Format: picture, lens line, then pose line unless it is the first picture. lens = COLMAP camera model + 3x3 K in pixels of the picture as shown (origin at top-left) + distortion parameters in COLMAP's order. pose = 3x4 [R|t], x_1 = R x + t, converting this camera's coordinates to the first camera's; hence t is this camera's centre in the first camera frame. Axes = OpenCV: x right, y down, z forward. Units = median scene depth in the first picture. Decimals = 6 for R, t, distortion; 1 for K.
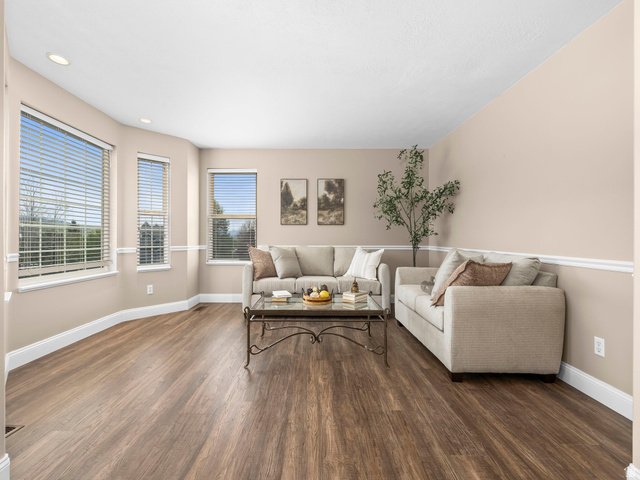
lens RADIAL K [[269.0, 0, 313.8], [0, 269.0, 240.3], [0, 0, 1]] dist [0.002007, 0.000215]
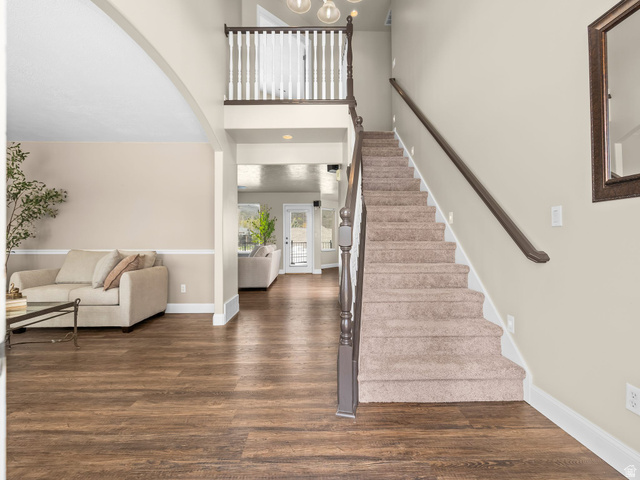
lens RADIAL K [[269.0, 0, 313.8], [0, 269.0, 240.3], [0, 0, 1]] dist [0.002007, 0.000215]
pose [[-0.008257, -0.006805, 0.999943, -1.066027], [0.007398, 0.999949, 0.006866, -0.017560], [-0.999939, 0.007454, -0.008206, -0.071995]]
